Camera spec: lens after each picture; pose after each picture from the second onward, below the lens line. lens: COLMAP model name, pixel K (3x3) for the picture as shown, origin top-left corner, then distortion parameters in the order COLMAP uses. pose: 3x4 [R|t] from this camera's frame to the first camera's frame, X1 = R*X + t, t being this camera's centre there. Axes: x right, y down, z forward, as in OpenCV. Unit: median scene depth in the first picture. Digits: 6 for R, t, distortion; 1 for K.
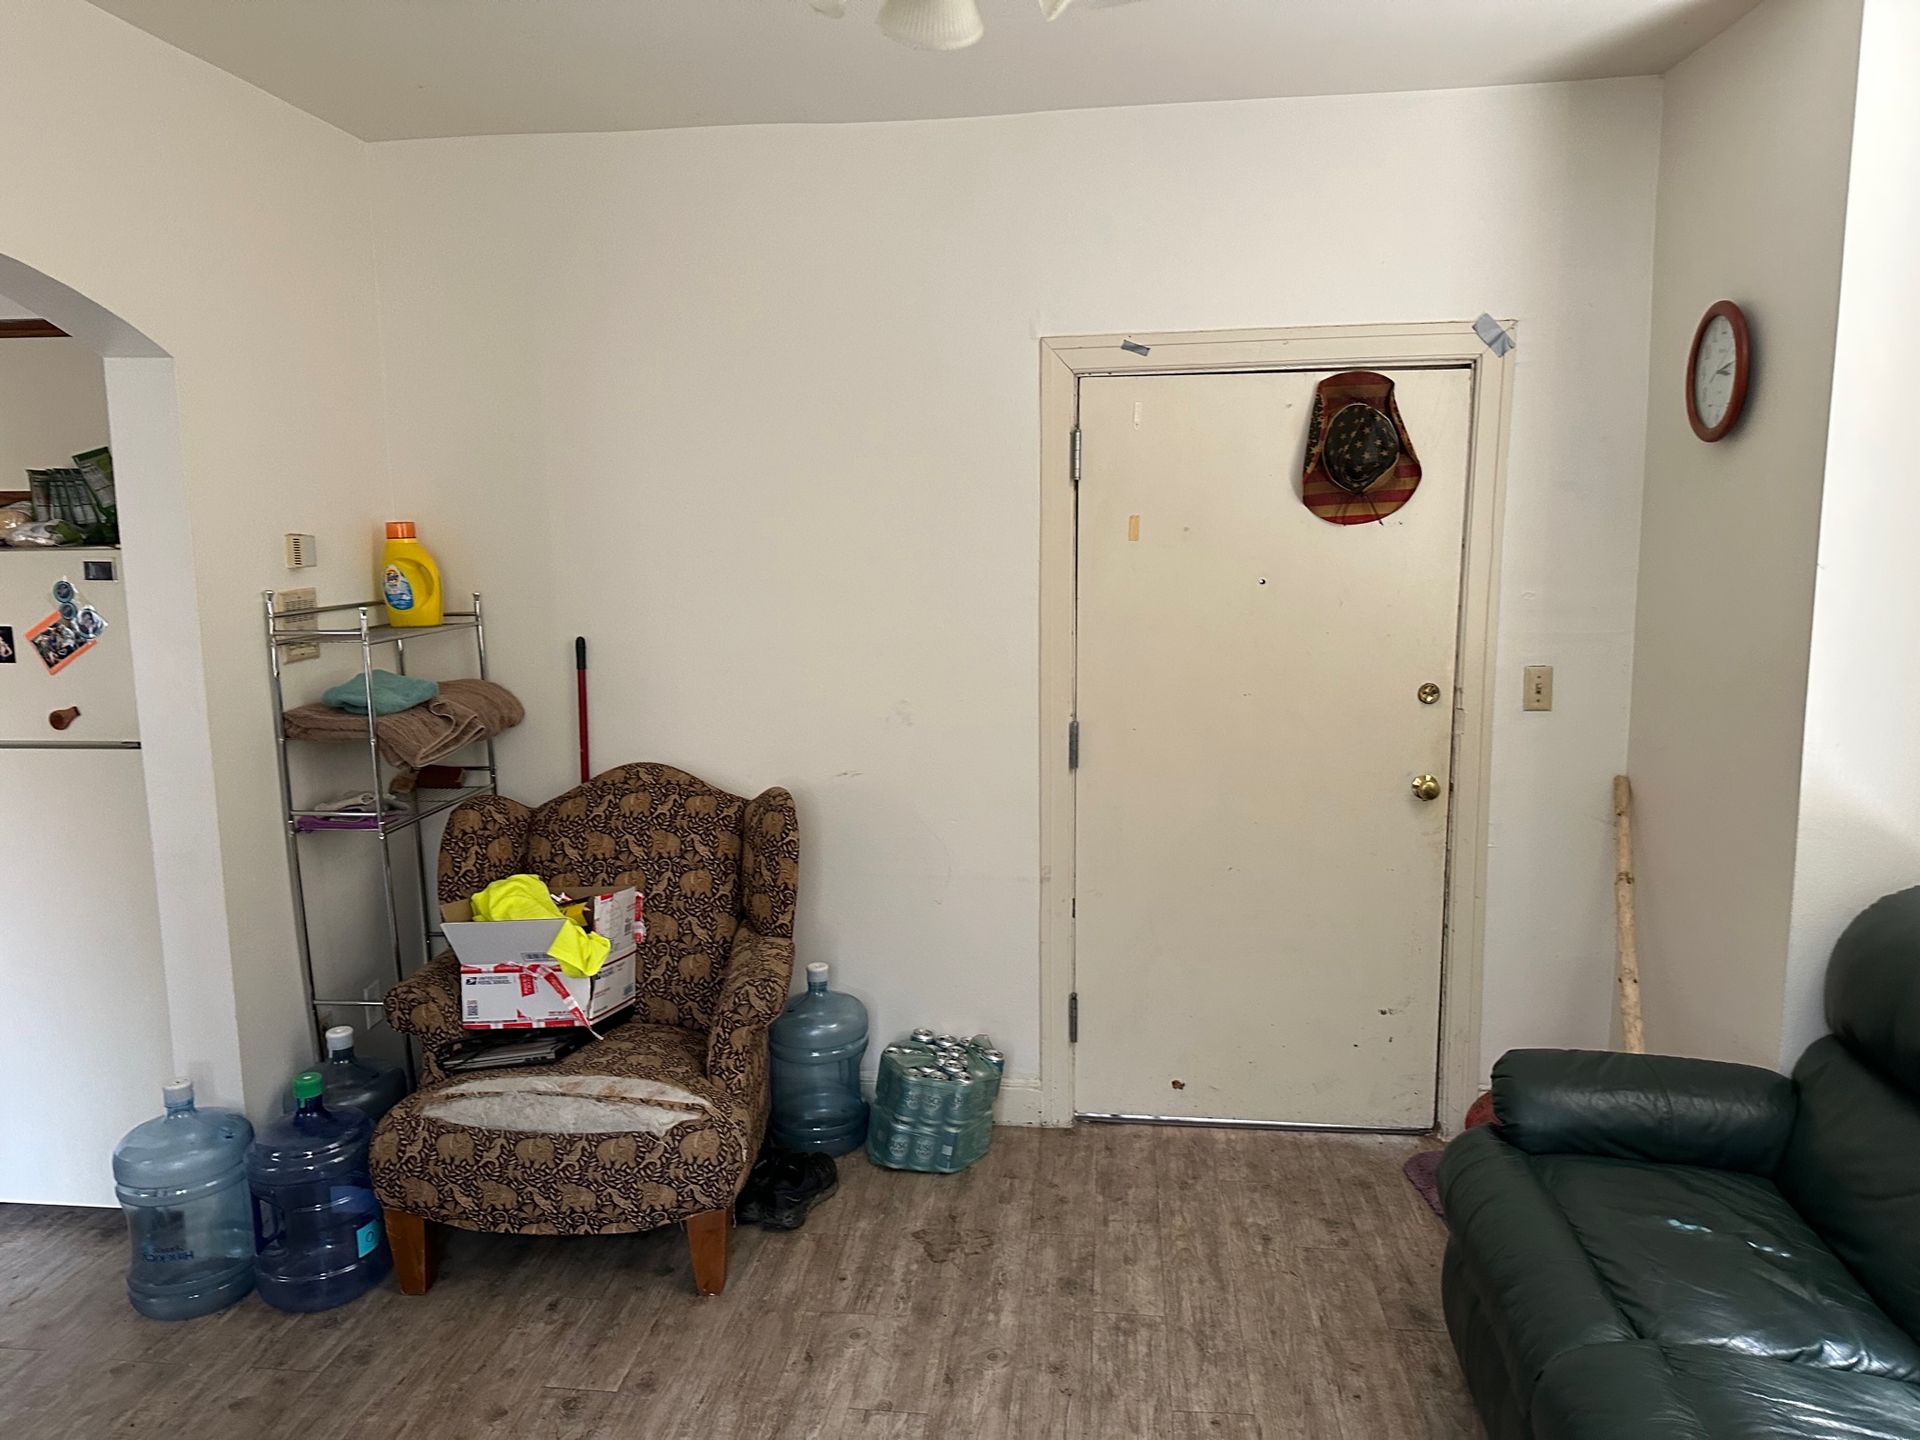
lens RADIAL K [[1387.0, 0, 963.4], [0, 1387.0, 726.0], [0, 0, 1]] dist [0.202777, -0.200365]
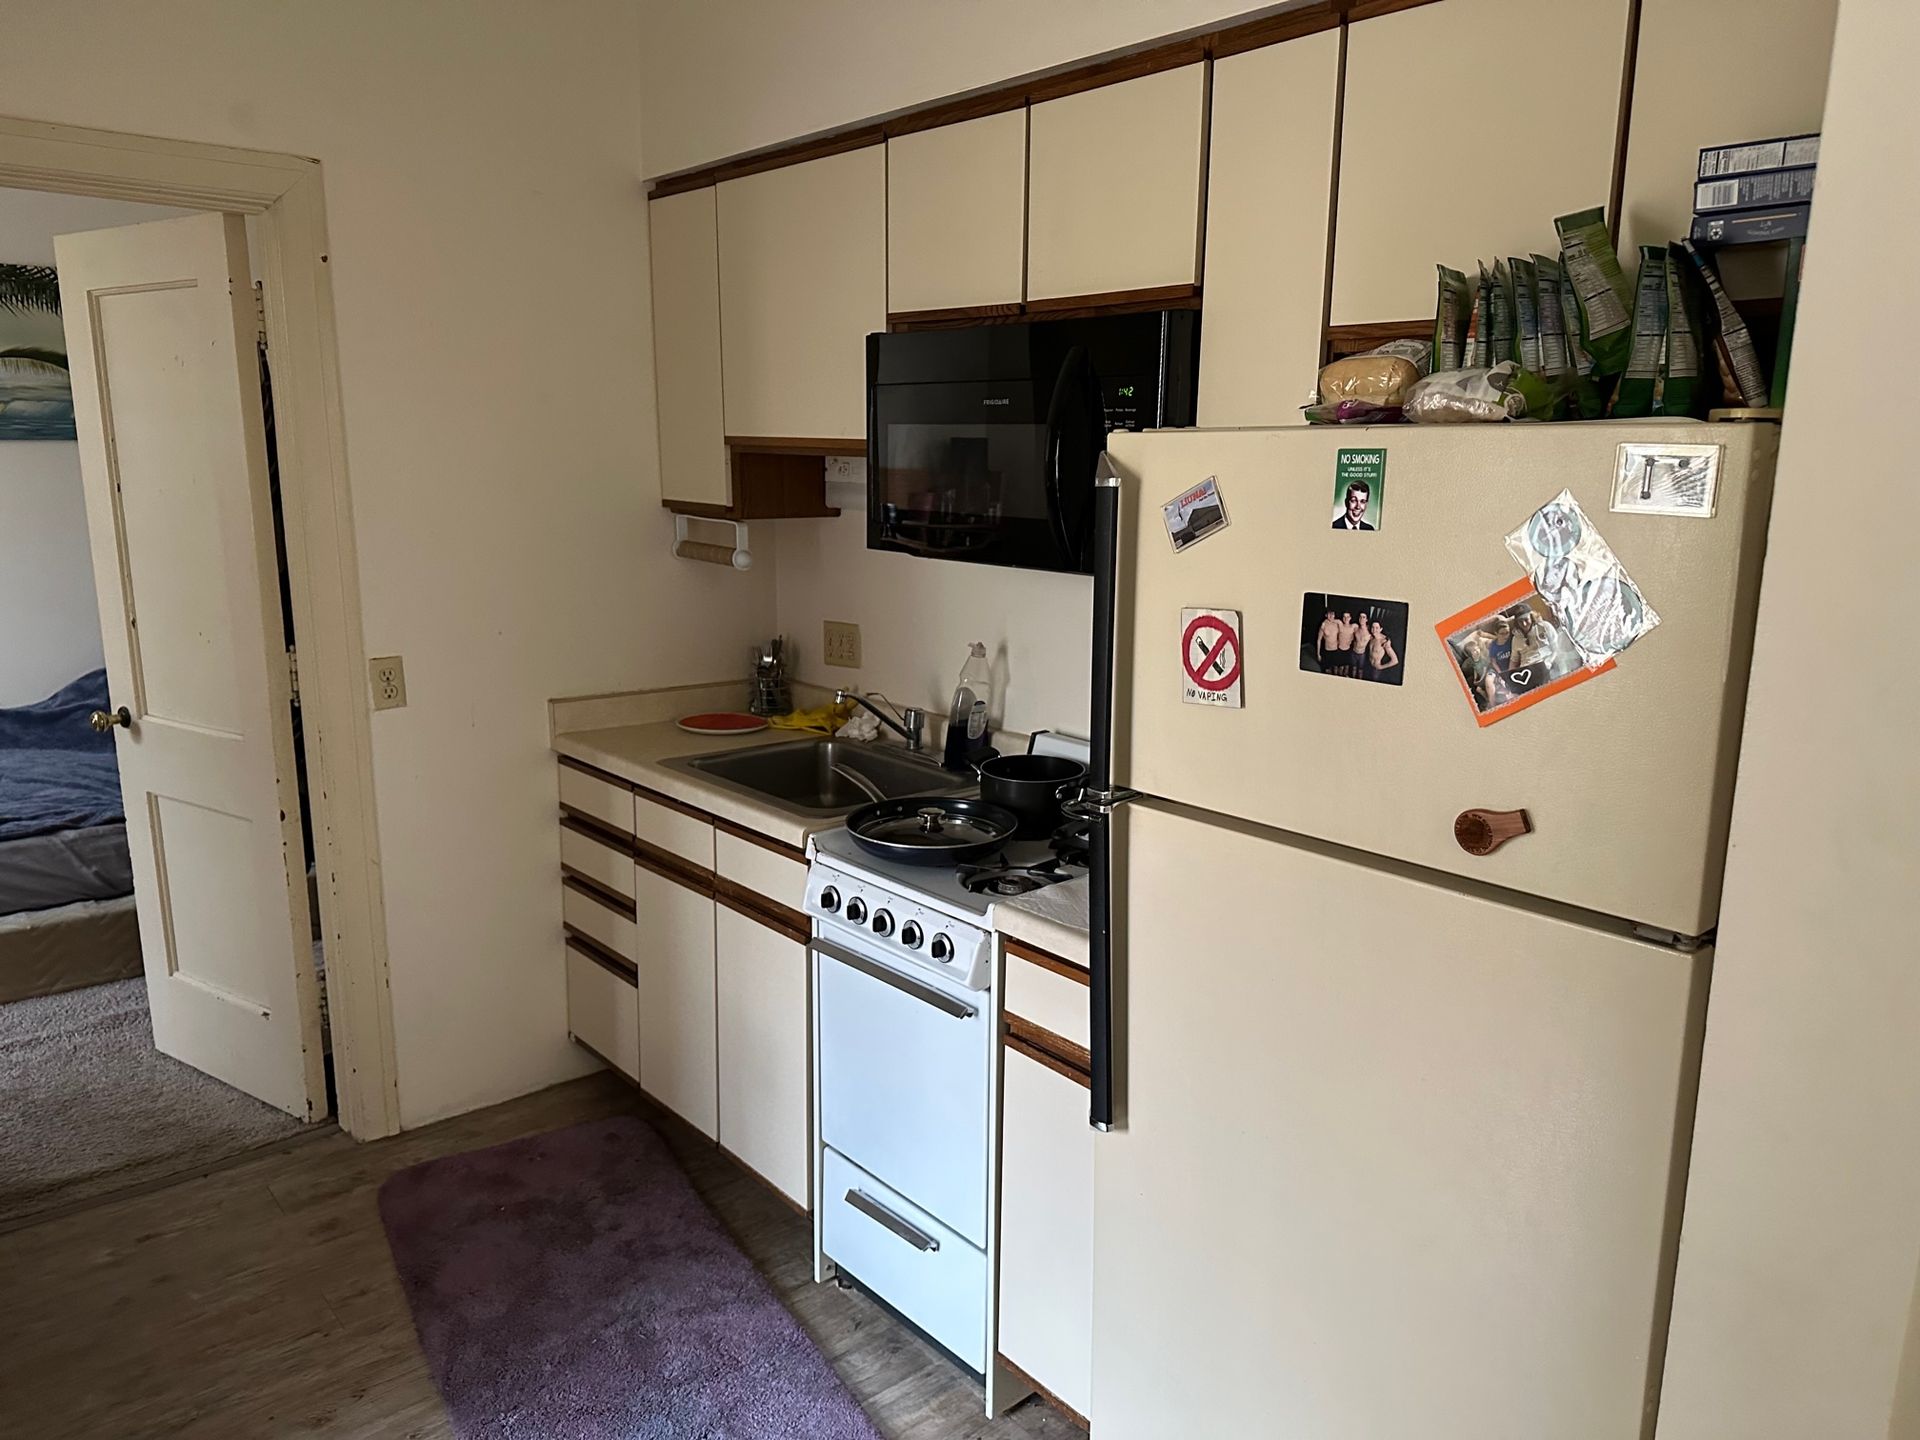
lens RADIAL K [[1387.0, 0, 963.4], [0, 1387.0, 726.0], [0, 0, 1]] dist [0.202777, -0.200365]
pose [[0.746593, 0.150493, -0.648036, -0.470215], [-0.116173, 0.988604, 0.095741, -0.056869], [0.655059, 0.003805, 0.755568, 0.588235]]
